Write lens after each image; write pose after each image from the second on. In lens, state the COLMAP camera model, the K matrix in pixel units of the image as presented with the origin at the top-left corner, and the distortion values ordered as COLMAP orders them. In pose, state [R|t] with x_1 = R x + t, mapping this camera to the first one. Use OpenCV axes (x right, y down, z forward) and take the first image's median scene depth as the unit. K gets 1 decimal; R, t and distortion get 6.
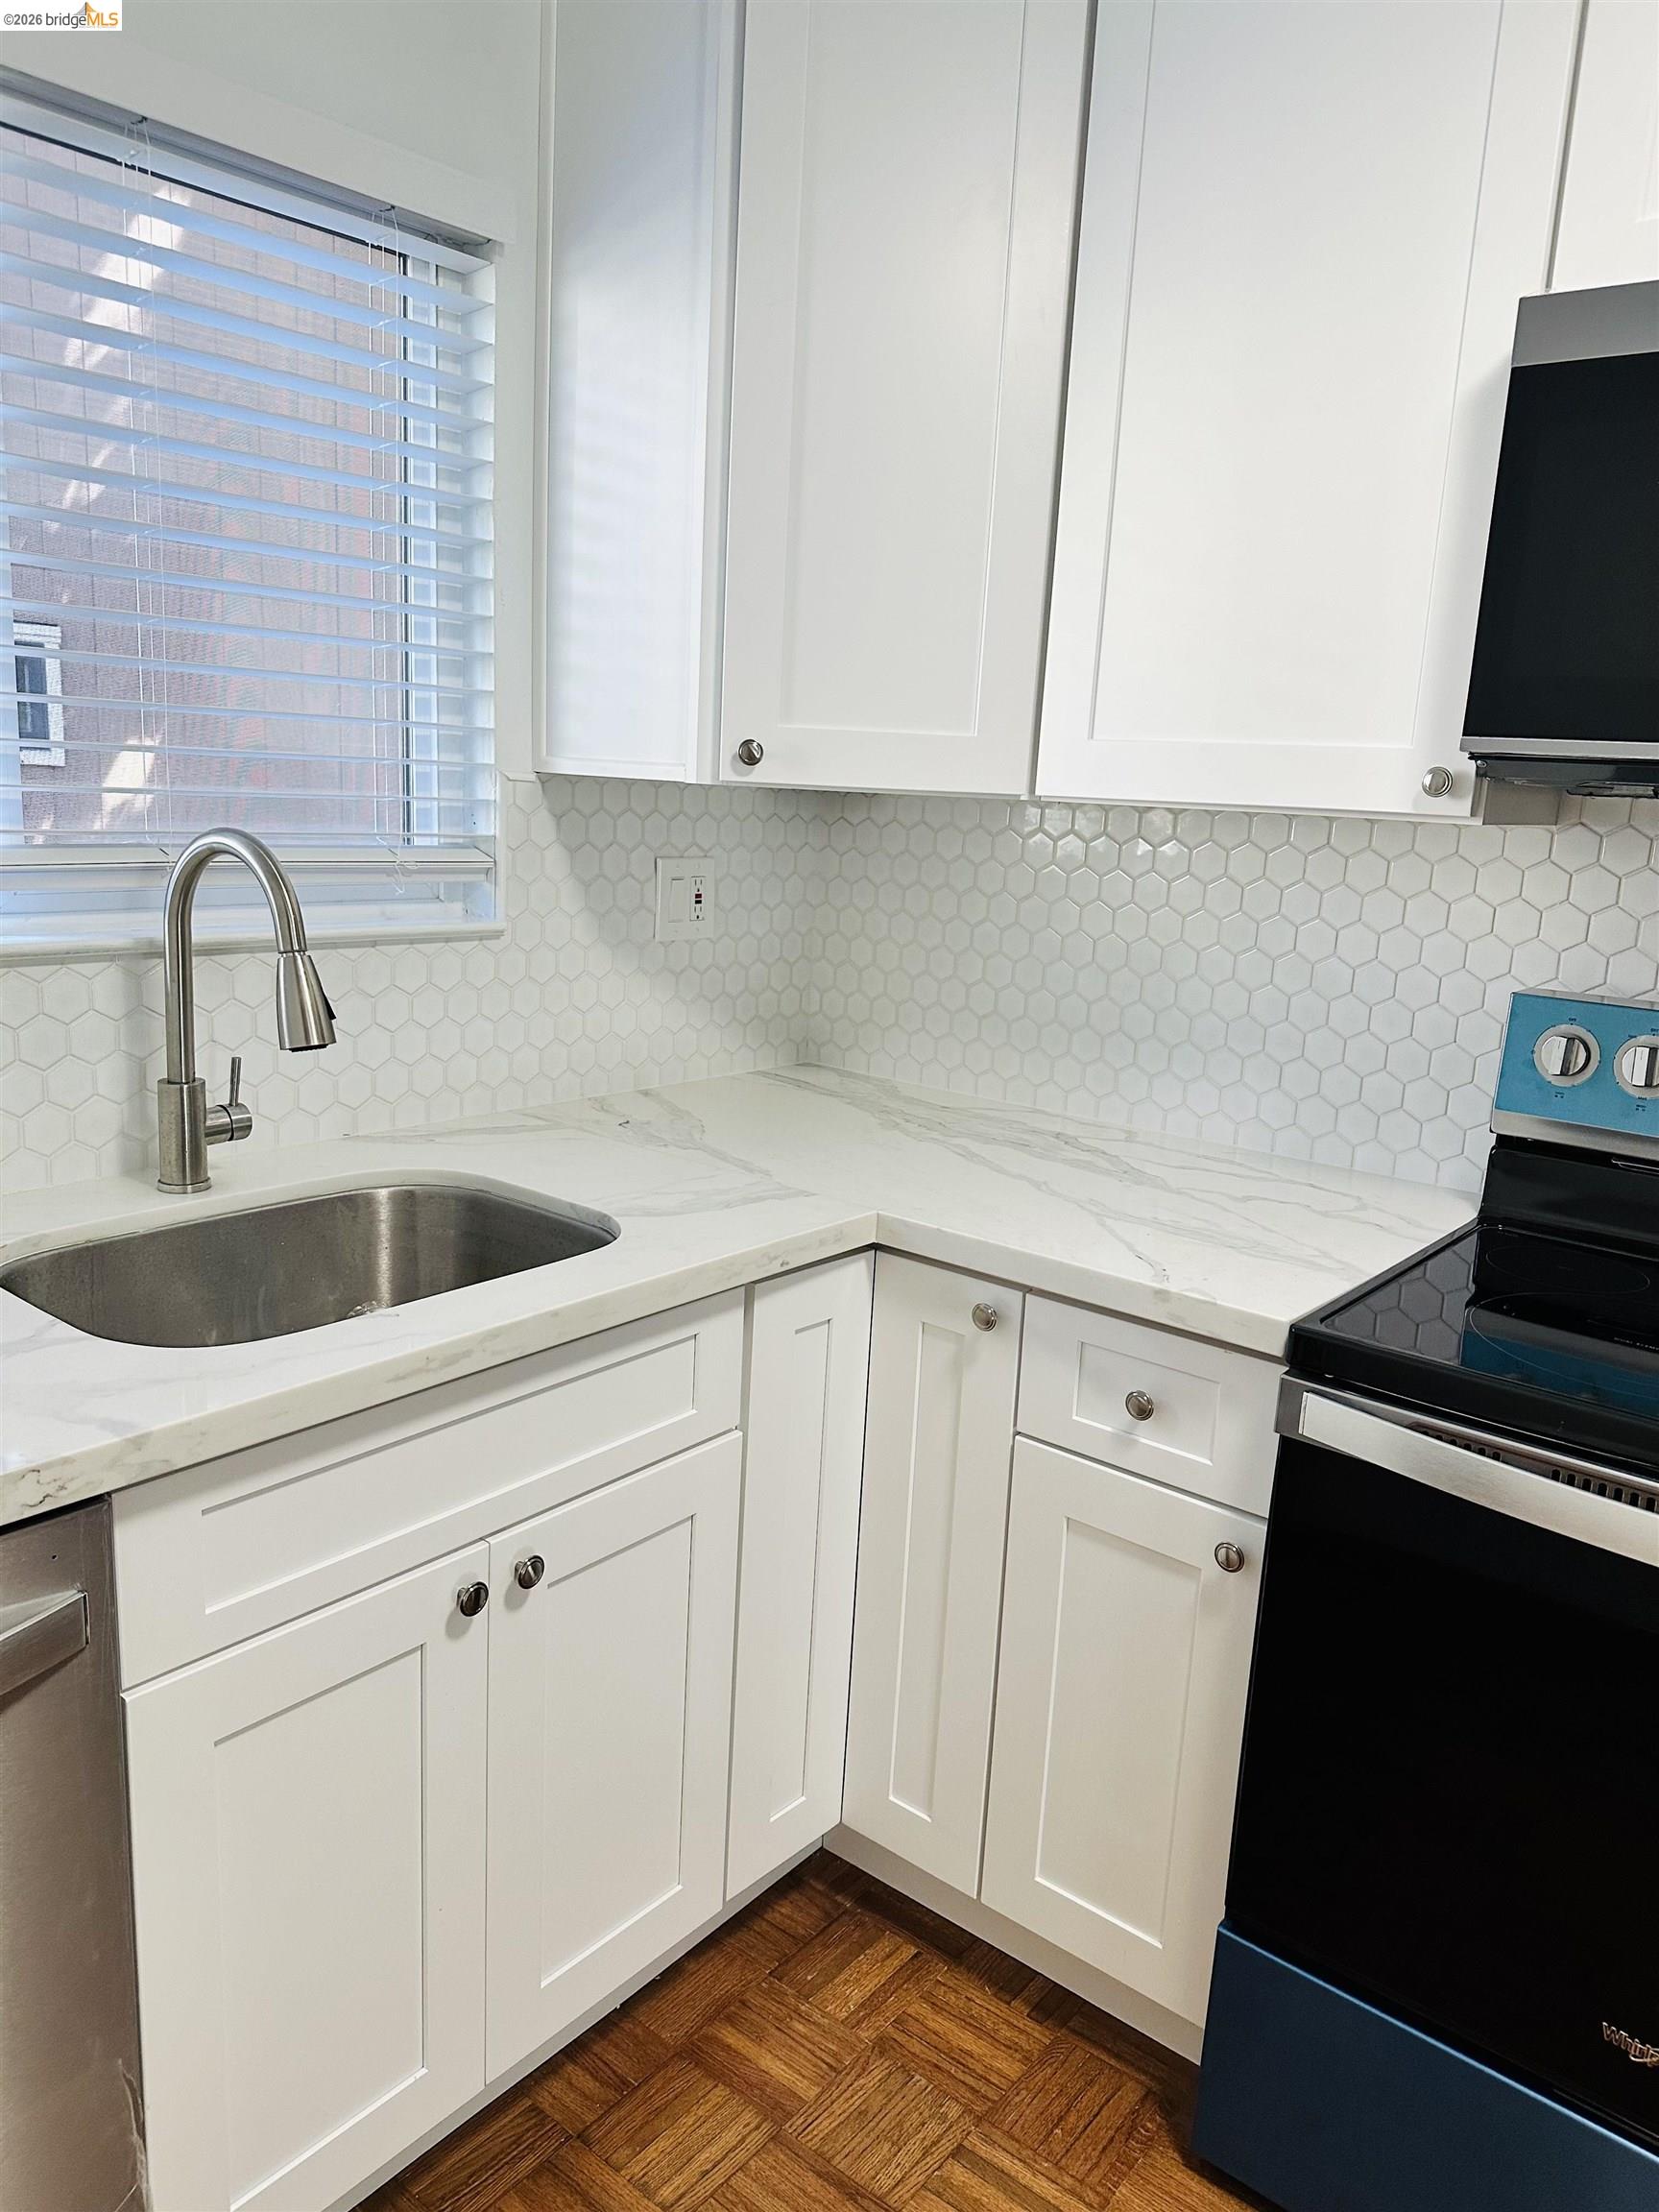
lens RADIAL K [[1538.2, 0, 831.3], [0, 1538.2, 1095.2], [0, 0, 1]] dist [0.078574, -0.105696]
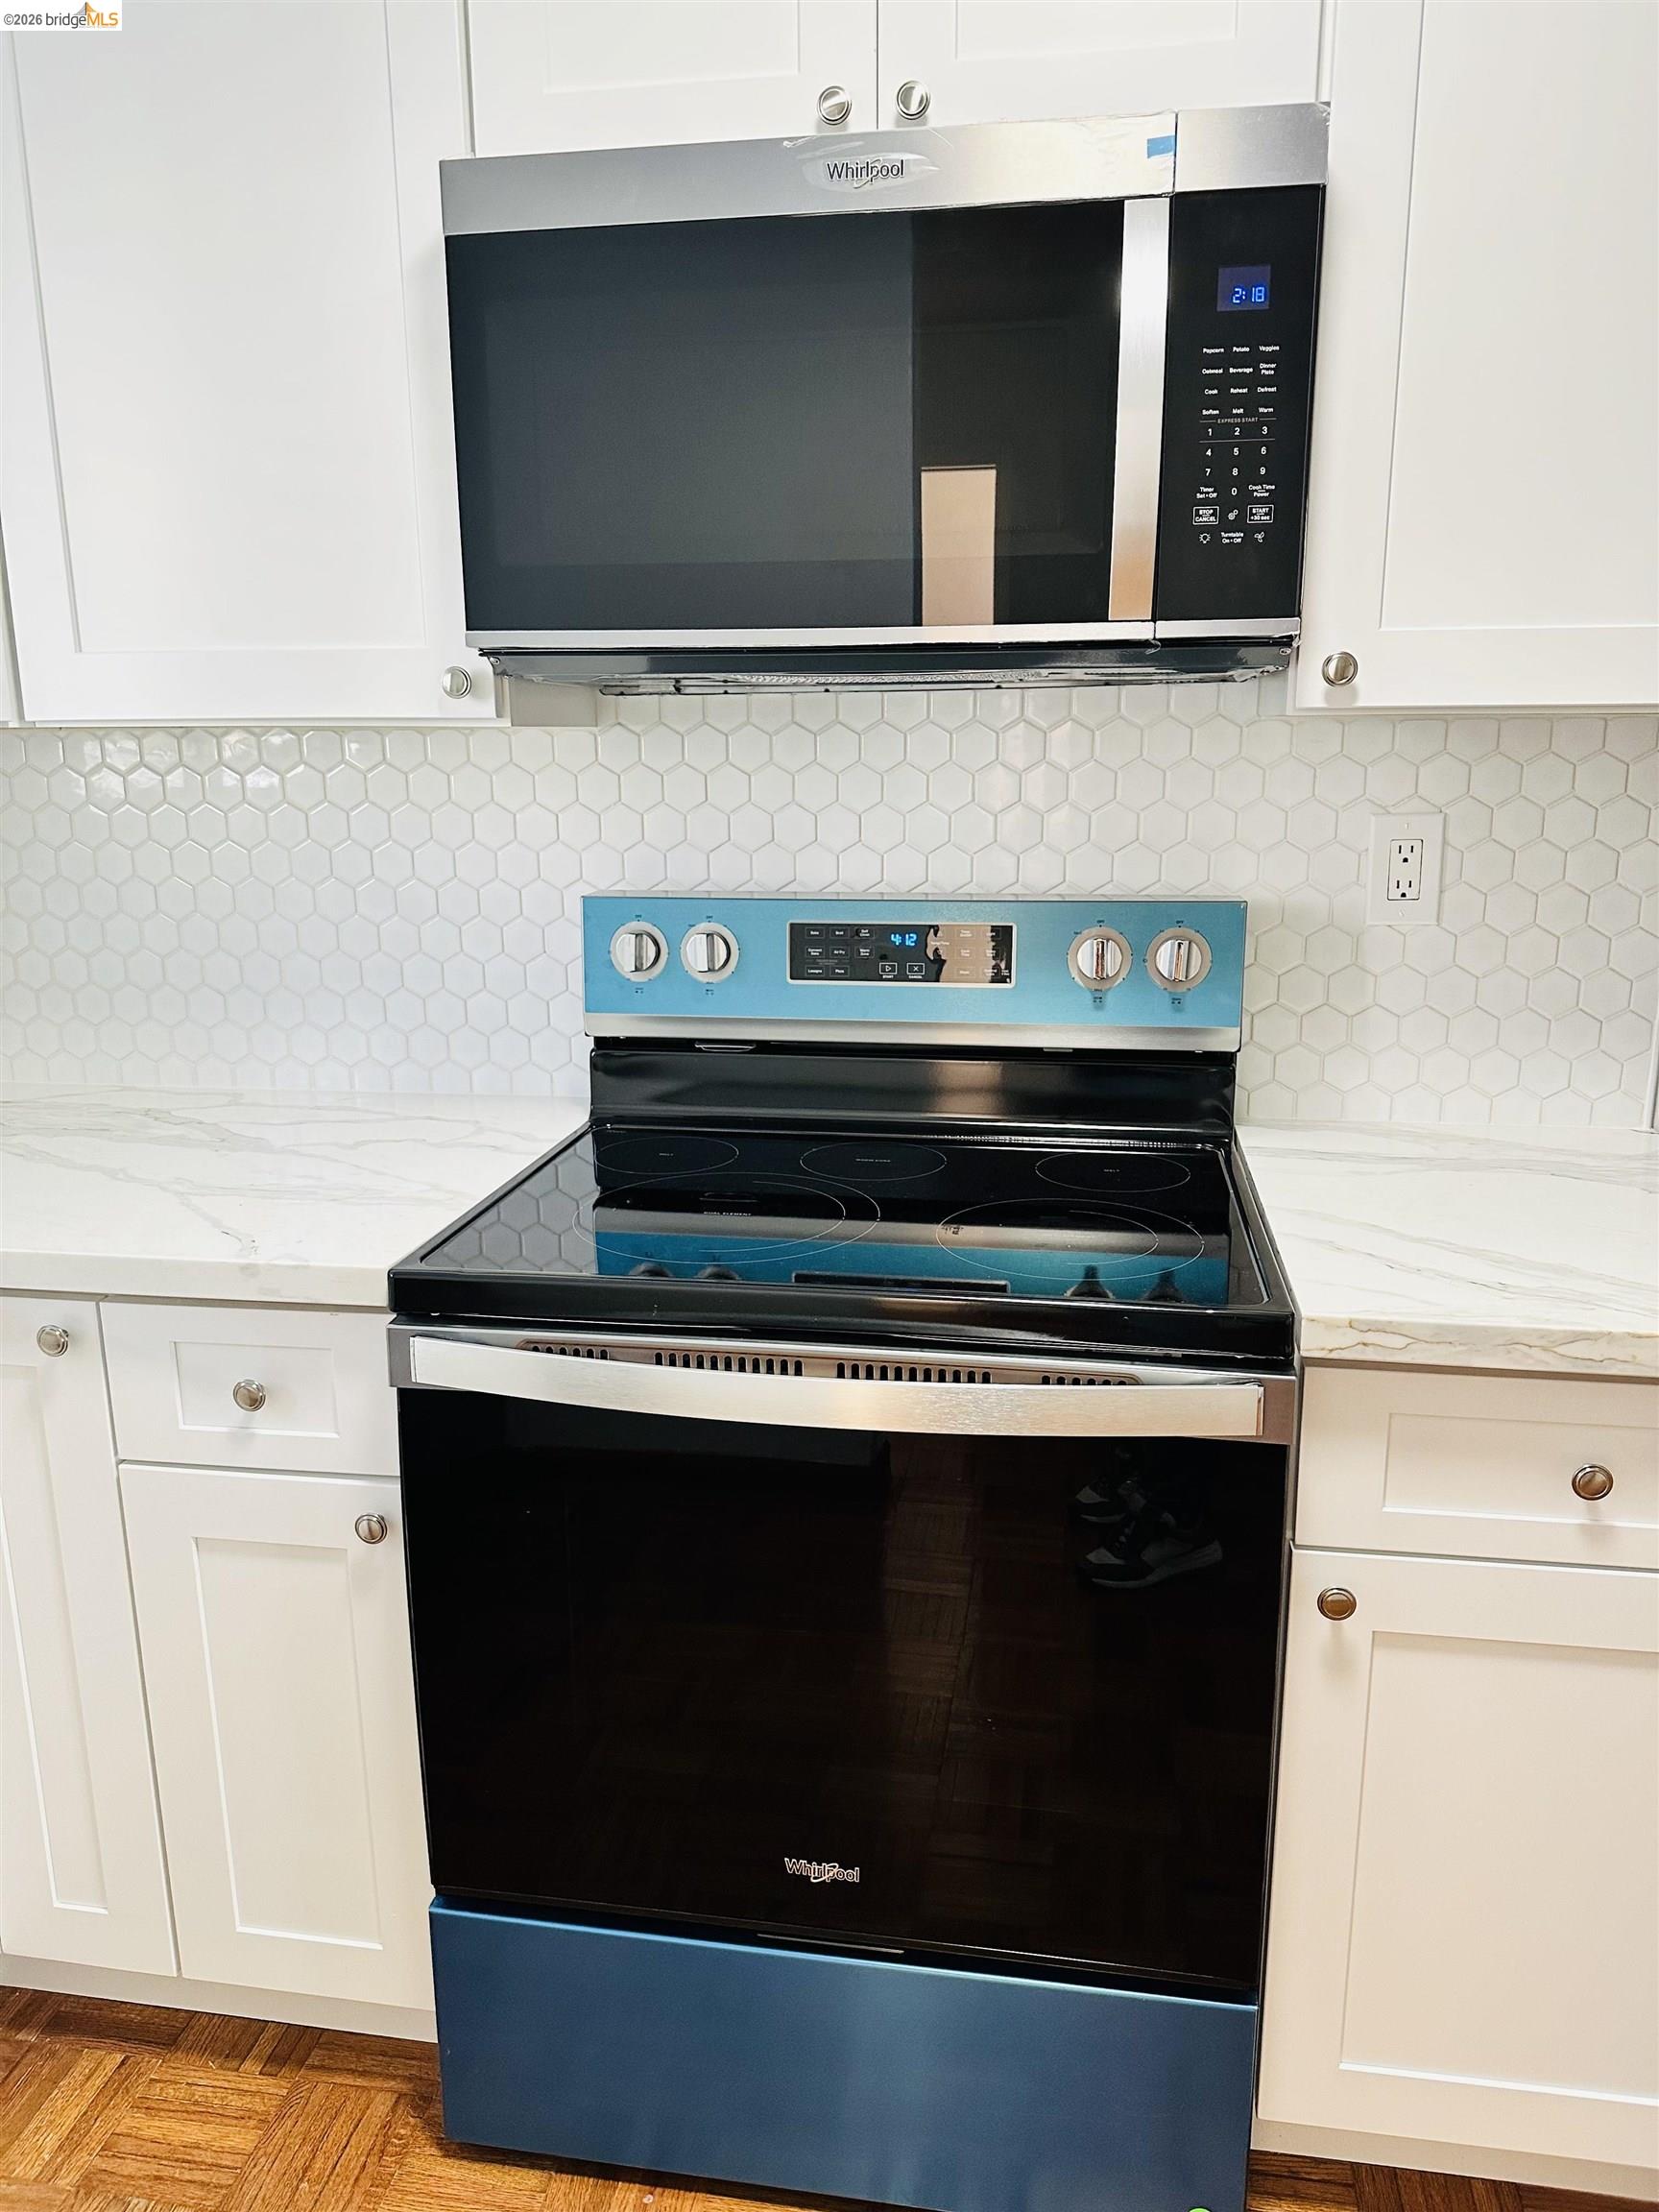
lens RADIAL K [[1531.2, 0, 829.5], [0, 1531.2, 1106.0], [0, 0, 1]] dist [0.079152, -0.090813]
pose [[0.867003, -0.171559, 0.467840, 0.089999], [0.151322, 0.985174, 0.080837, 0.012670], [-0.474772, 0.000709, 0.880109, 0.047448]]
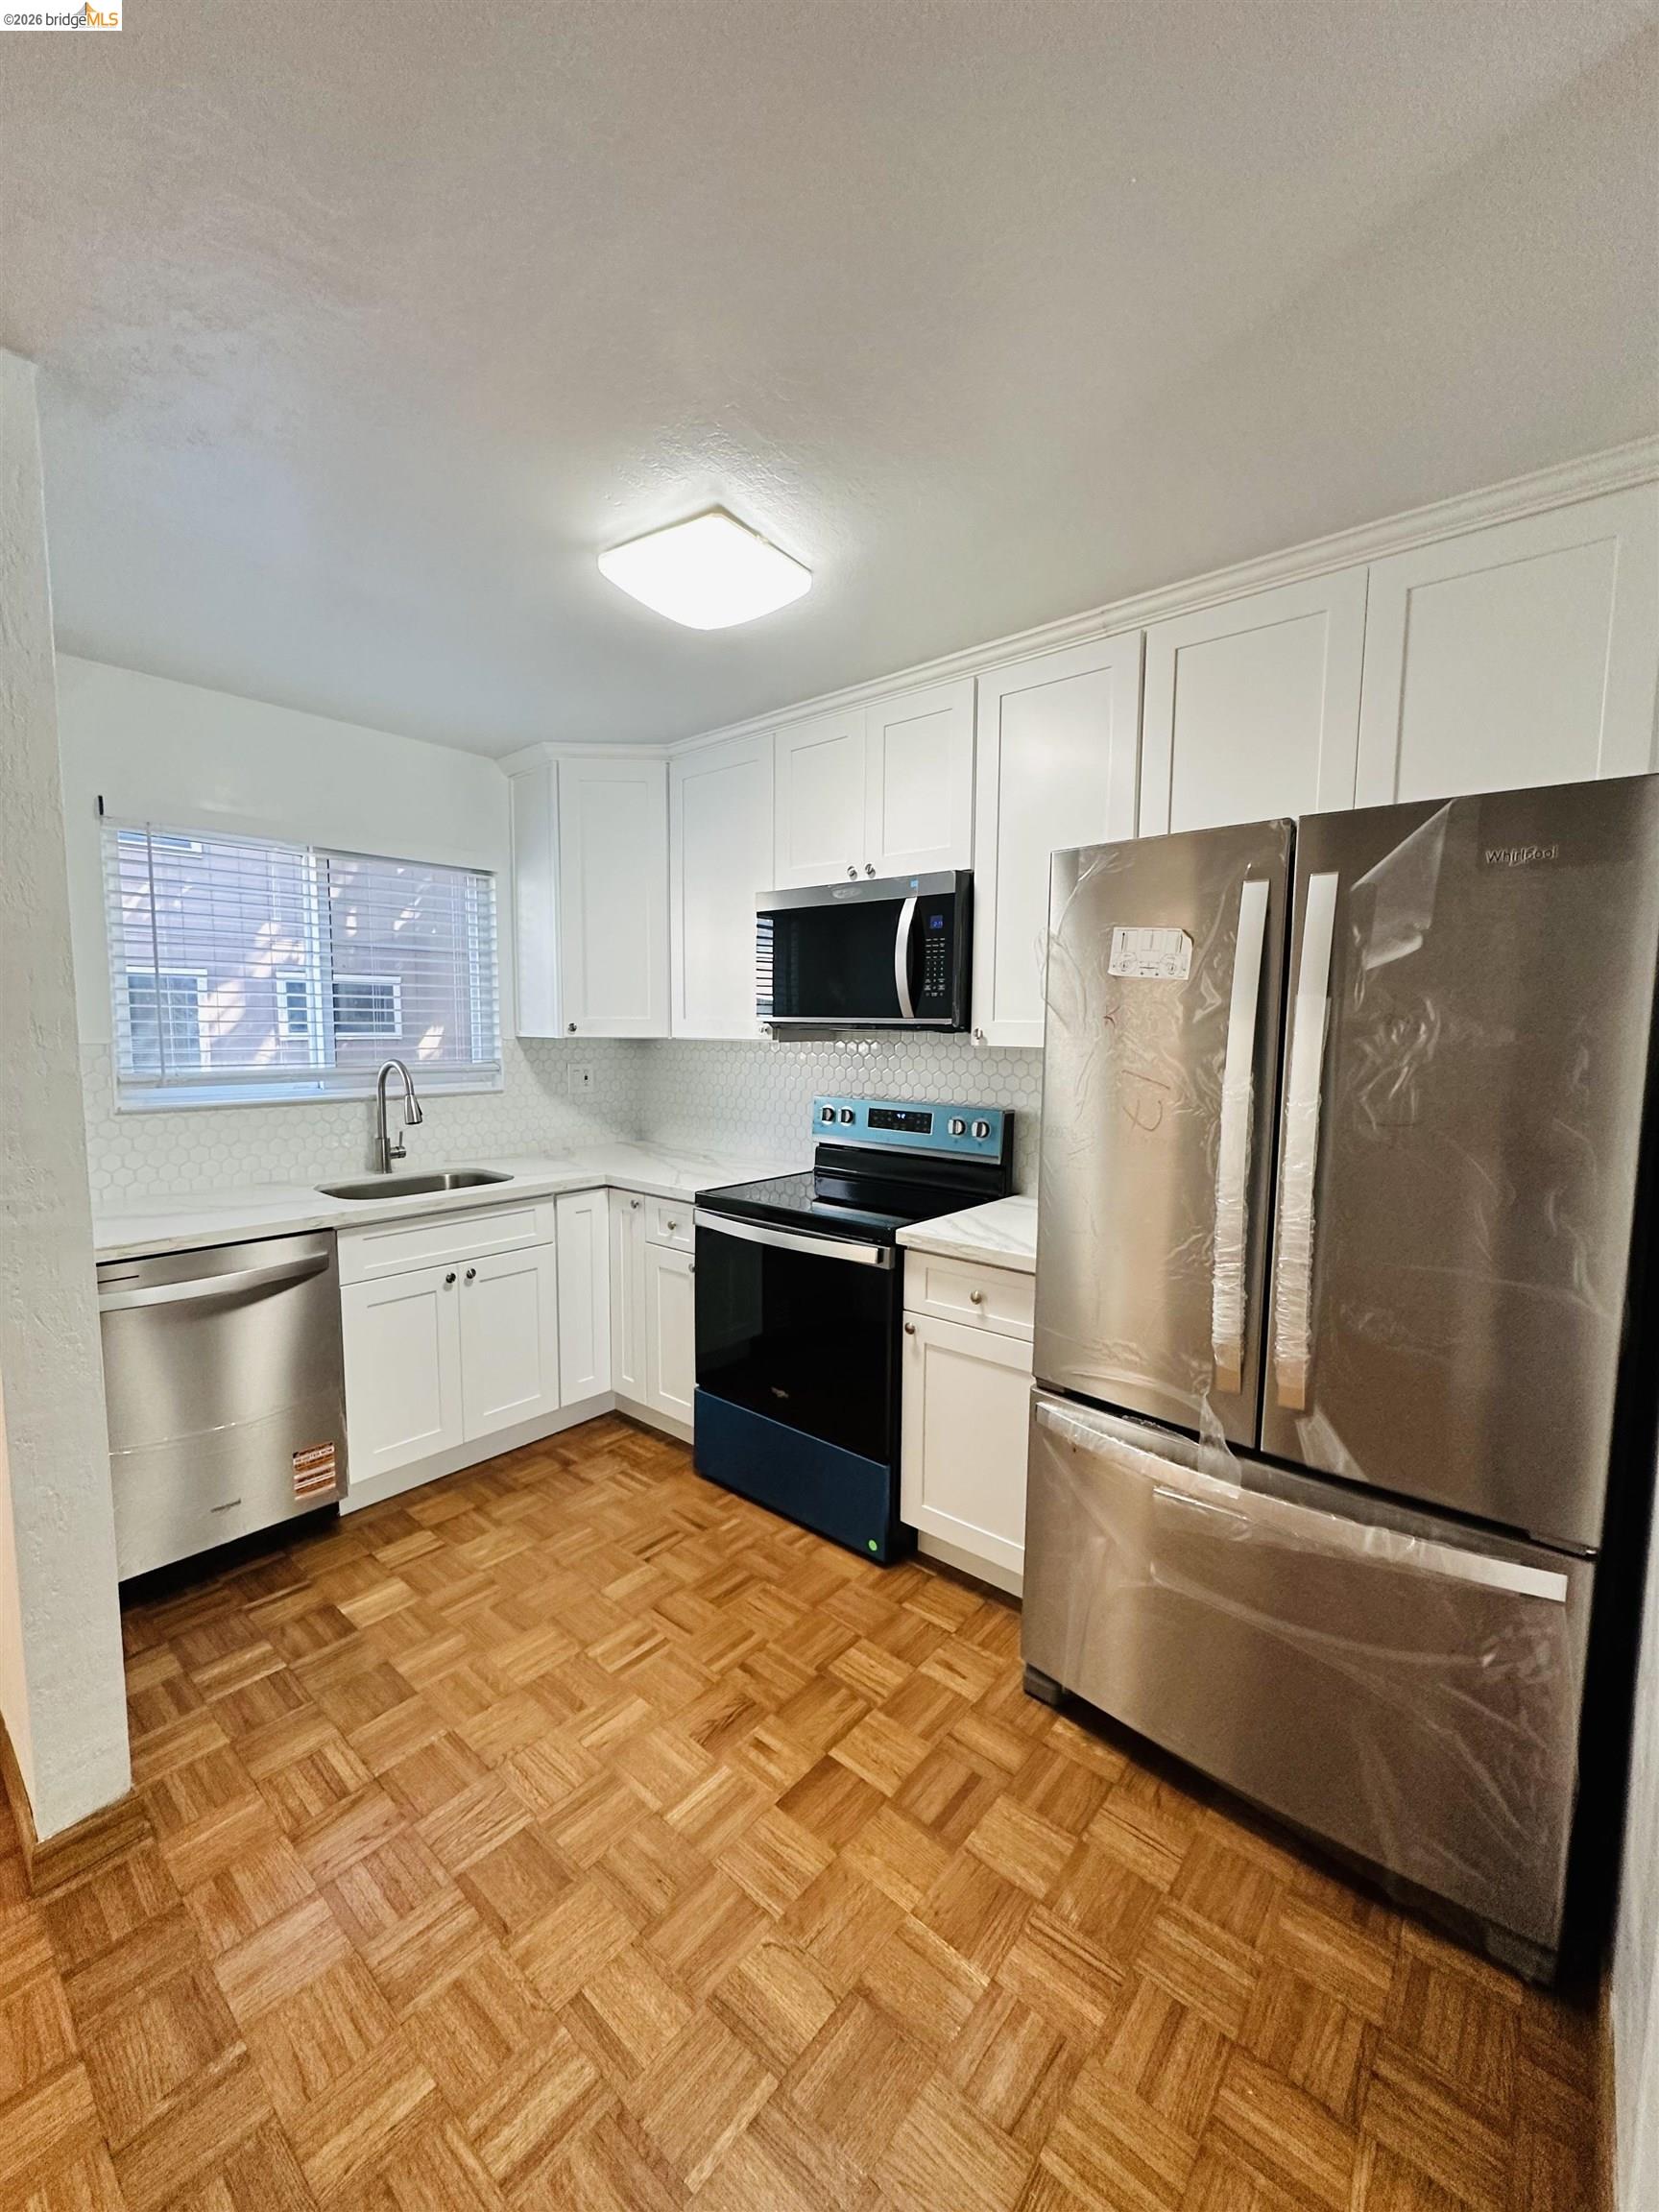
lens RADIAL K [[879.4, 0, 829.5], [0, 879.4, 1106.0], [0, 0, 1]] dist [-0.001676, 0.000116]
pose [[0.998765, -0.041509, -0.027292, 0.525517], [0.038364, 0.993510, -0.107082, 0.145865], [0.031560, 0.105903, 0.993875, -0.736307]]
